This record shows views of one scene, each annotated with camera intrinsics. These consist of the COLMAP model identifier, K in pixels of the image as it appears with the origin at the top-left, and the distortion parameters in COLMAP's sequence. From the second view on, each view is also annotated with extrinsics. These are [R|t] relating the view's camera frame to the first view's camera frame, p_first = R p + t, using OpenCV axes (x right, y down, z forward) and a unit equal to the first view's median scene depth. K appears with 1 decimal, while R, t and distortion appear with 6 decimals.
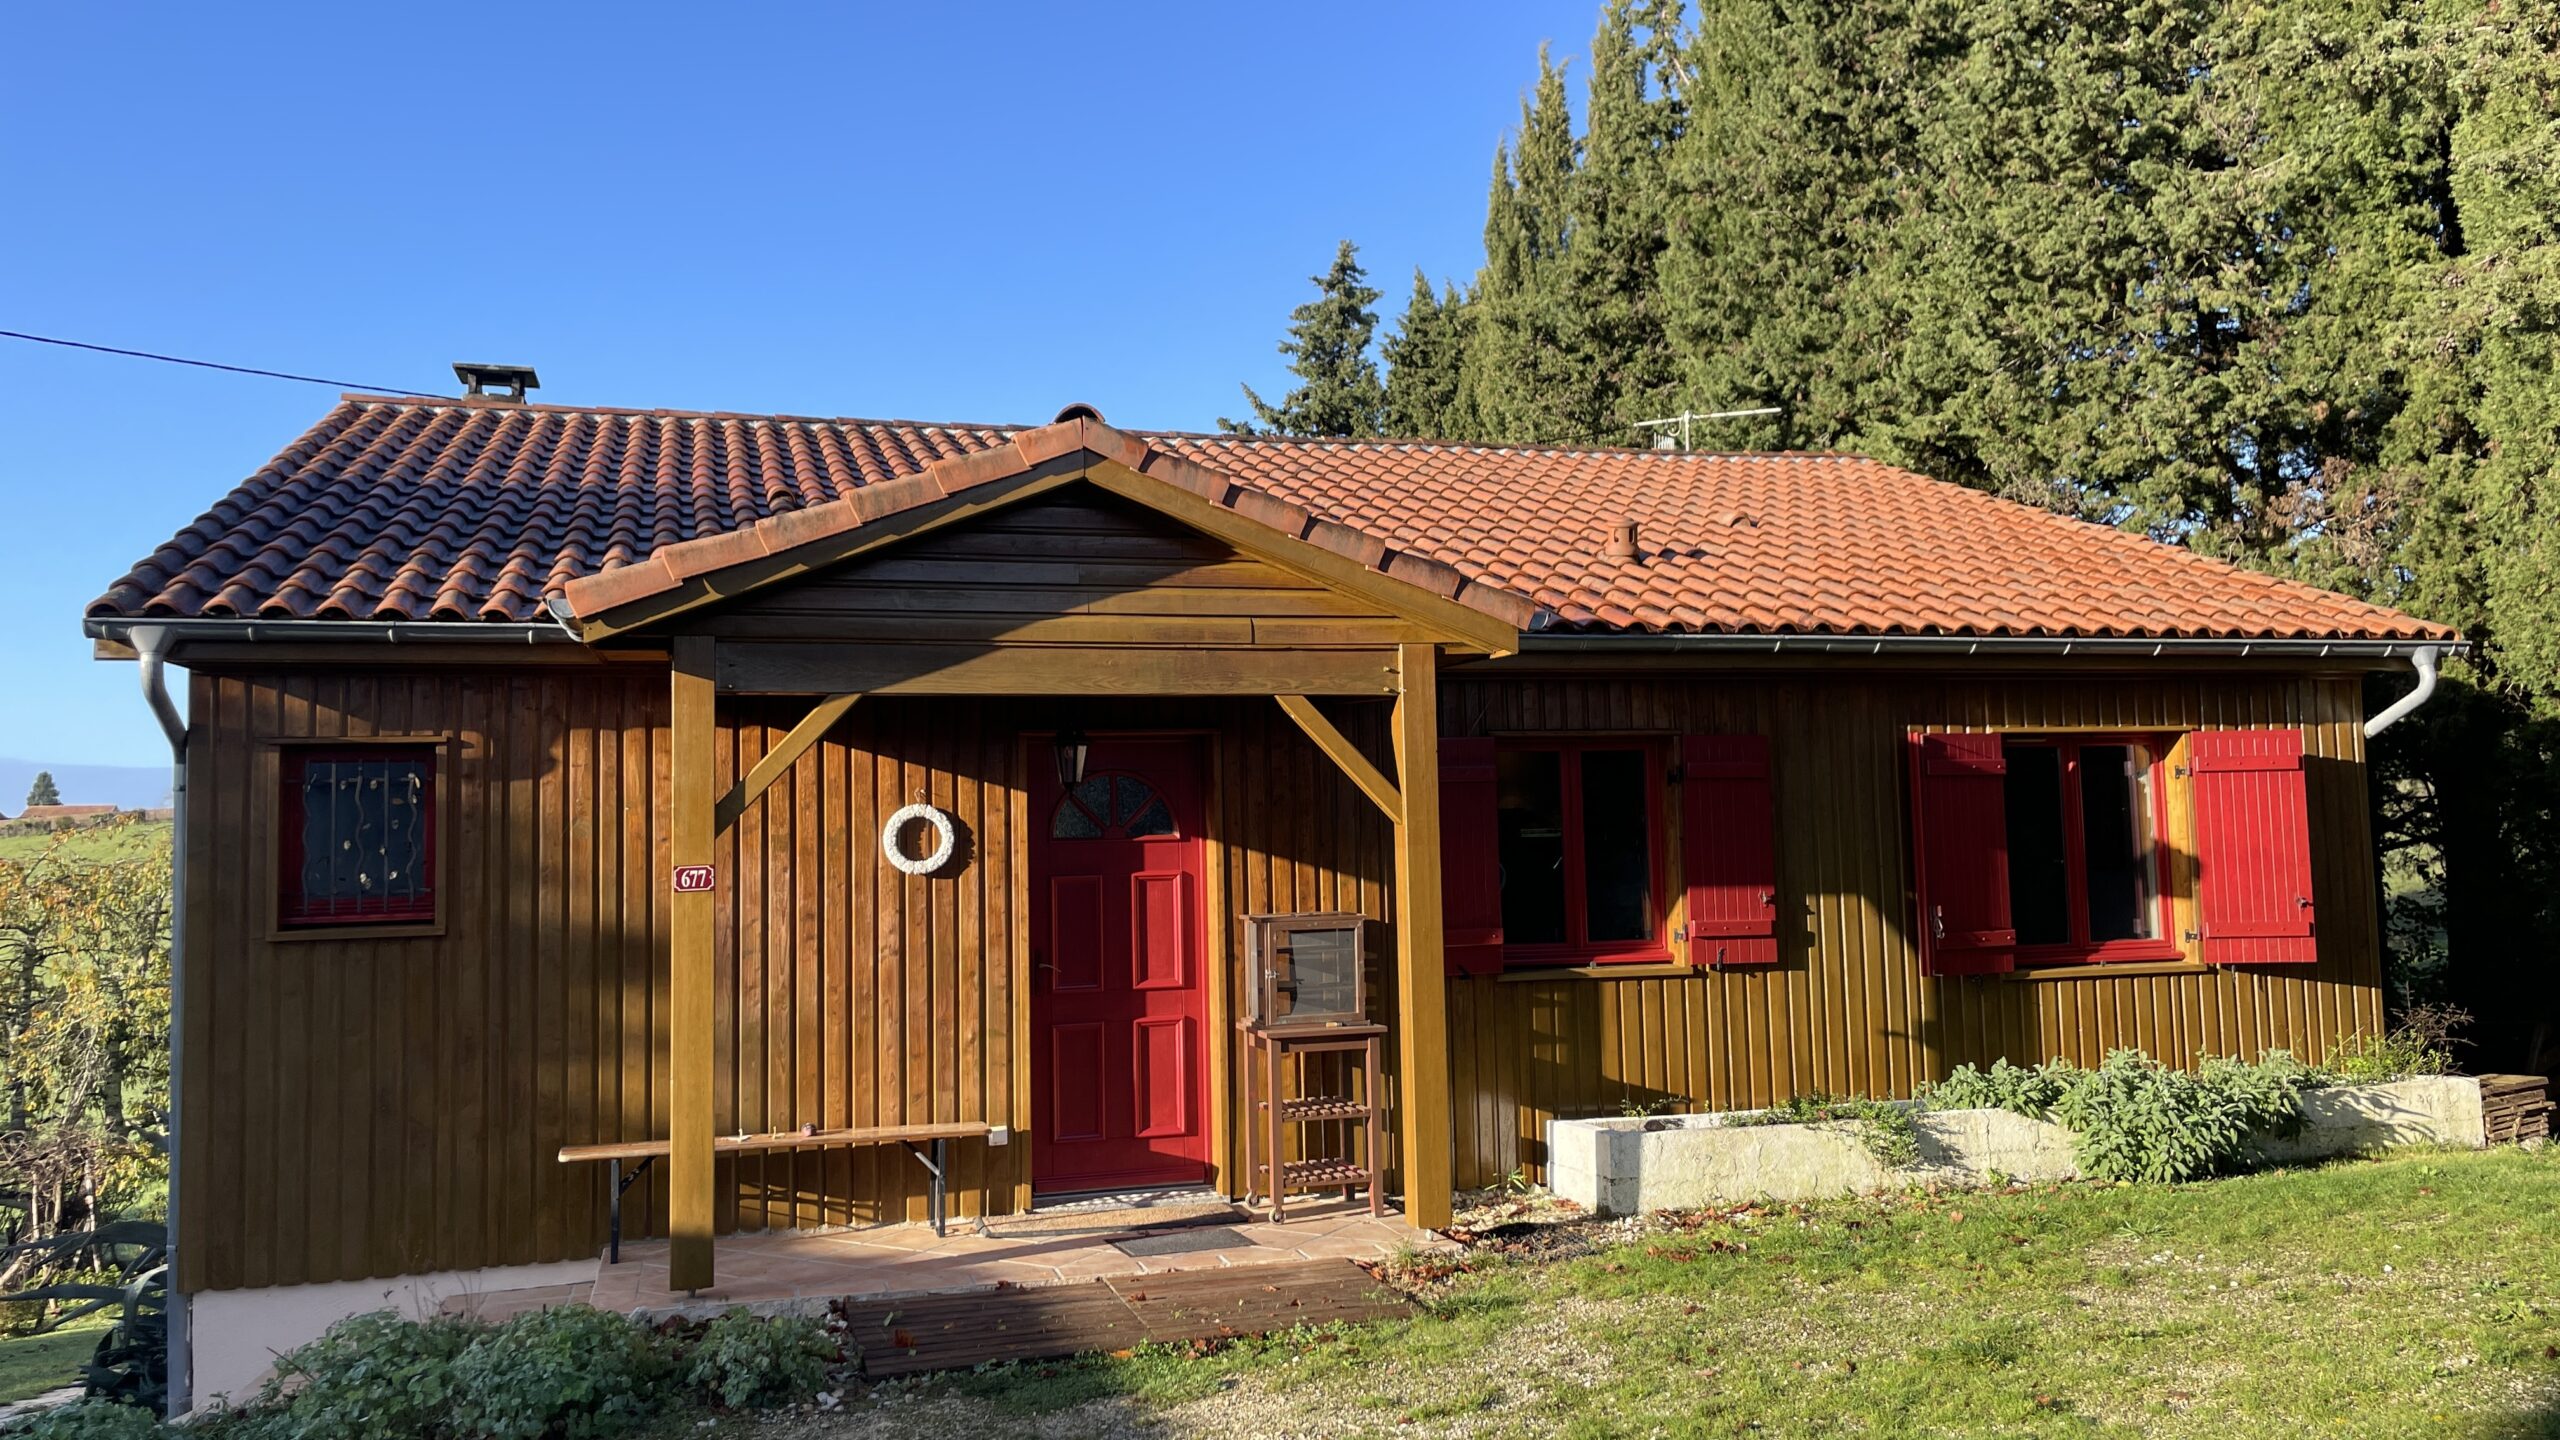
lens RADIAL K [[1973.9, 0, 1276.9], [0, 1973.9, 710.3], [0, 0, 1]] dist [0.030522, -0.027779]
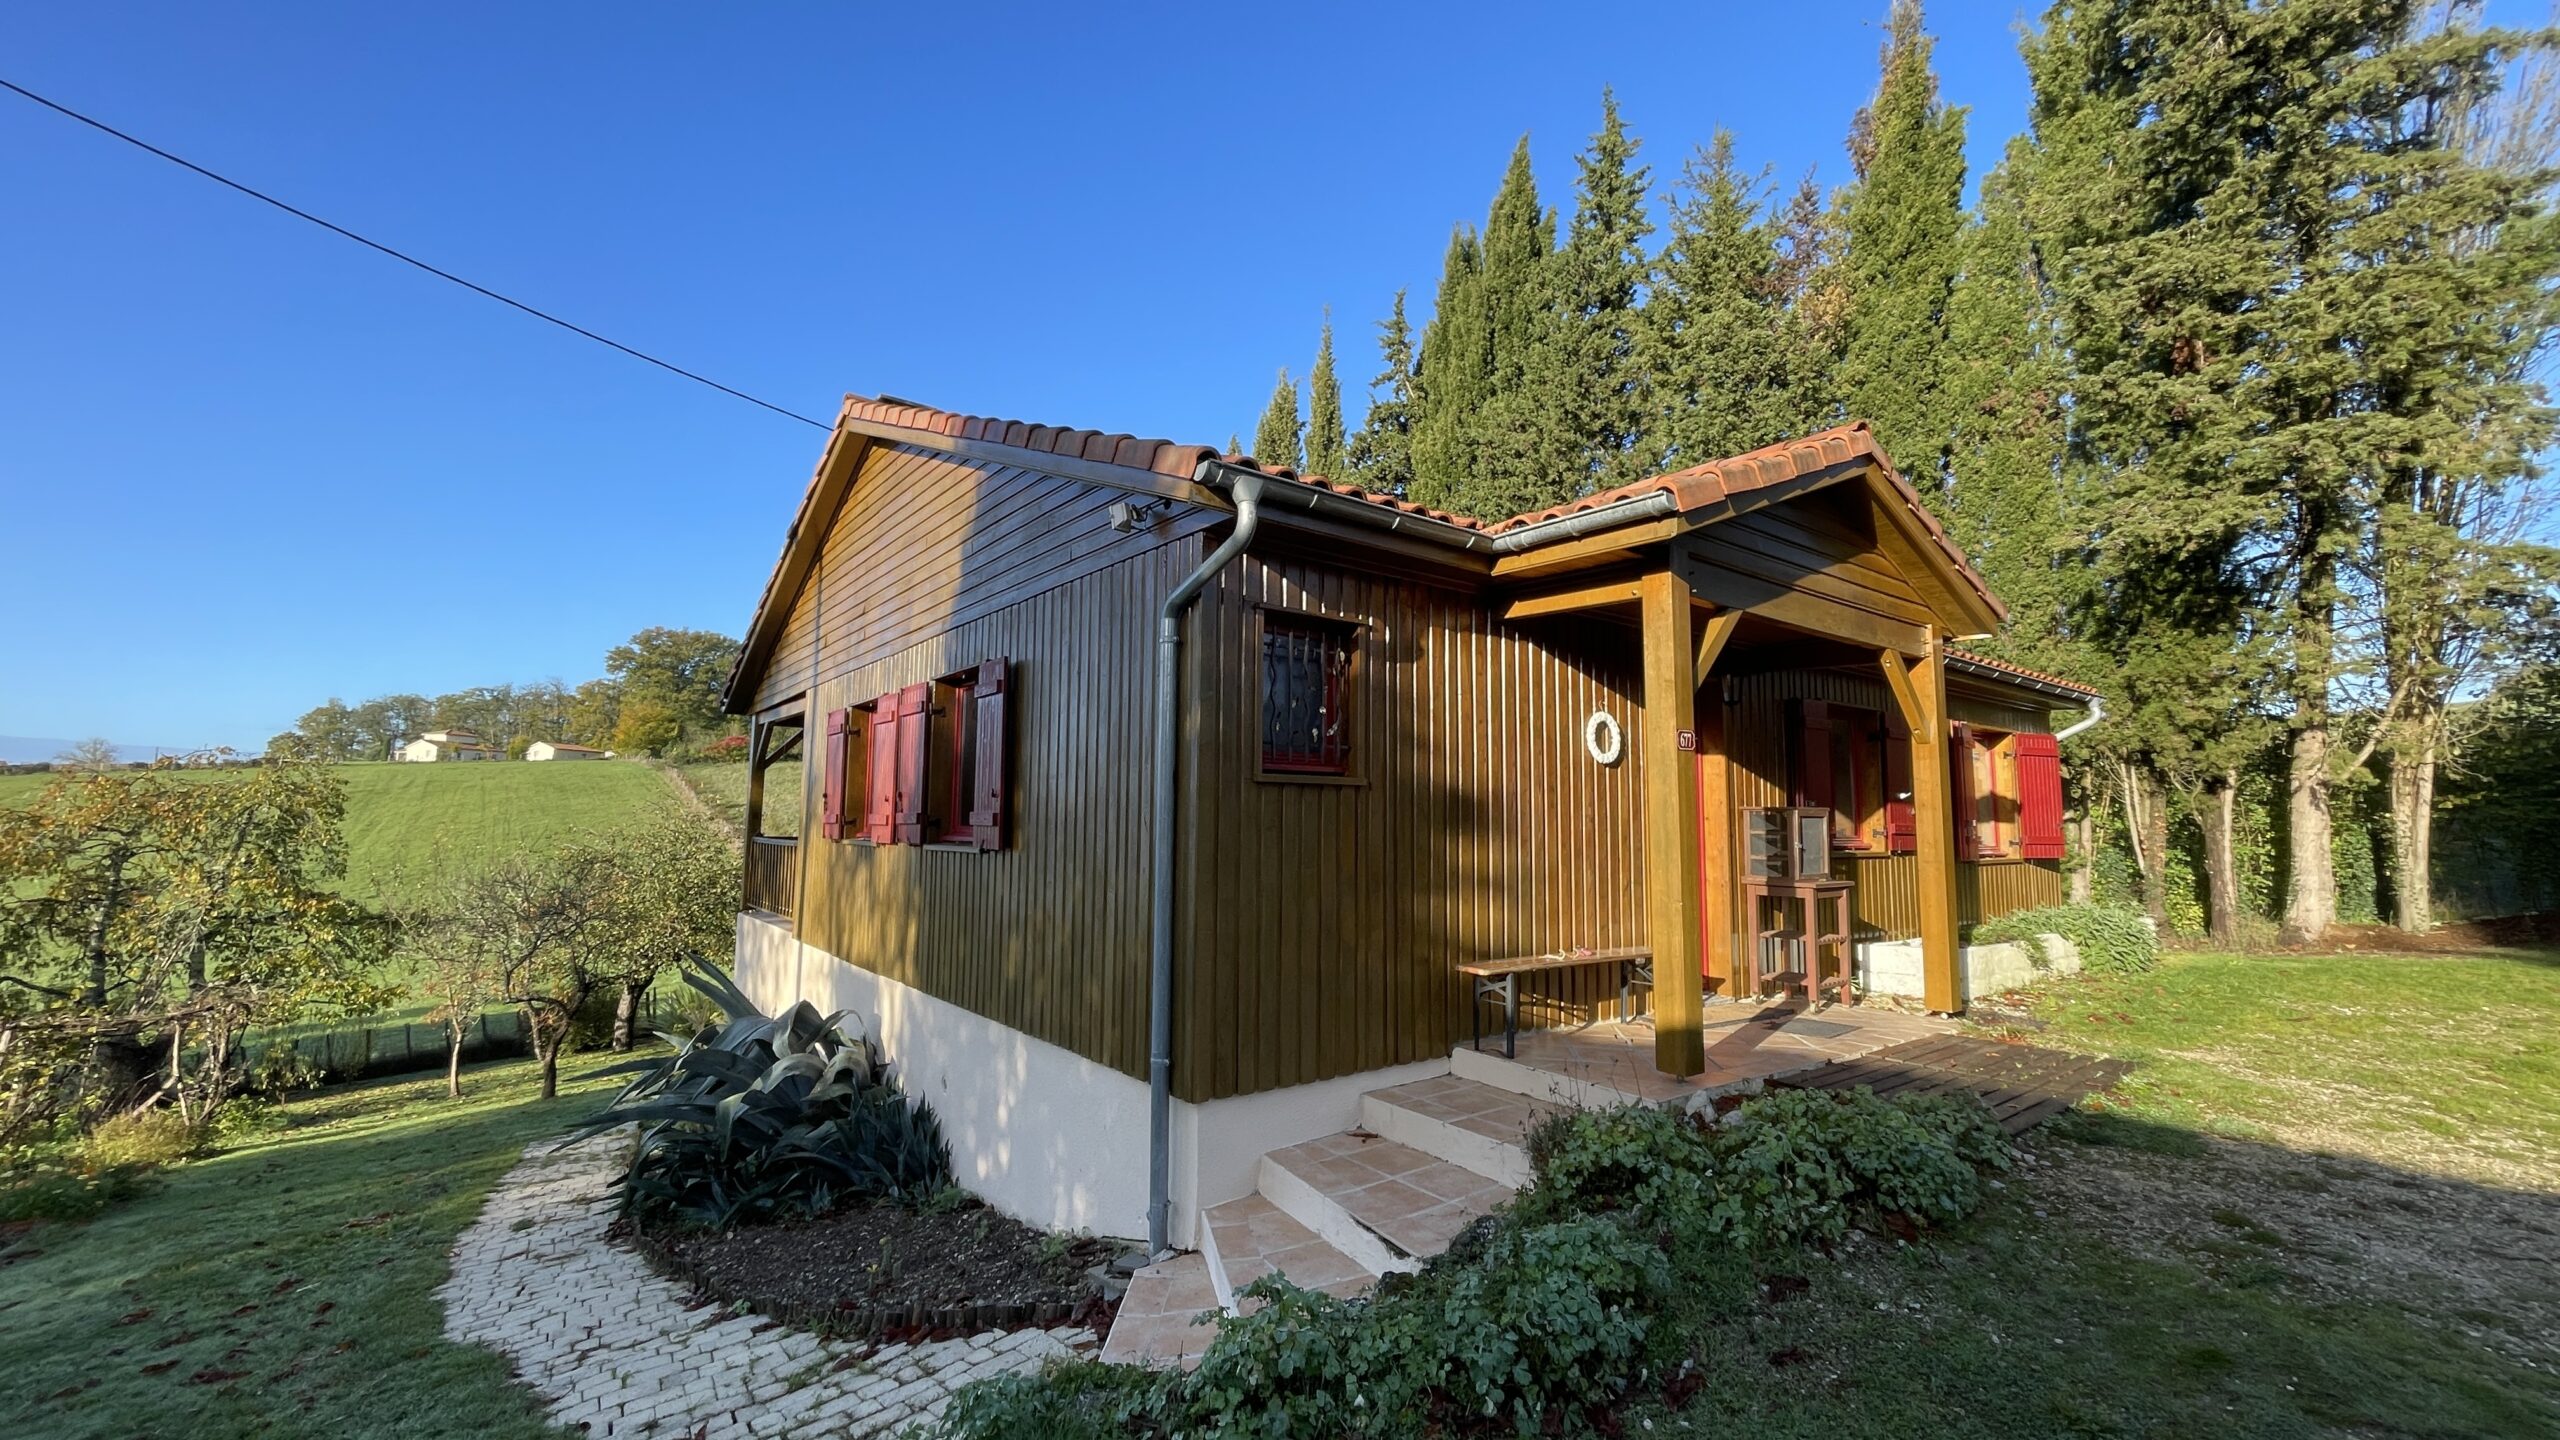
lens RADIAL K [[1036.7, 0, 1279.7], [0, 1036.7, 723.9], [0, 0, 1]] dist [-0.011054, -0.000296]
pose [[0.935759, 0.066543, 0.346305, -0.673841], [-0.056800, 0.997654, -0.038219, 0.101731], [-0.348036, 0.016094, 0.937343, 0.430225]]
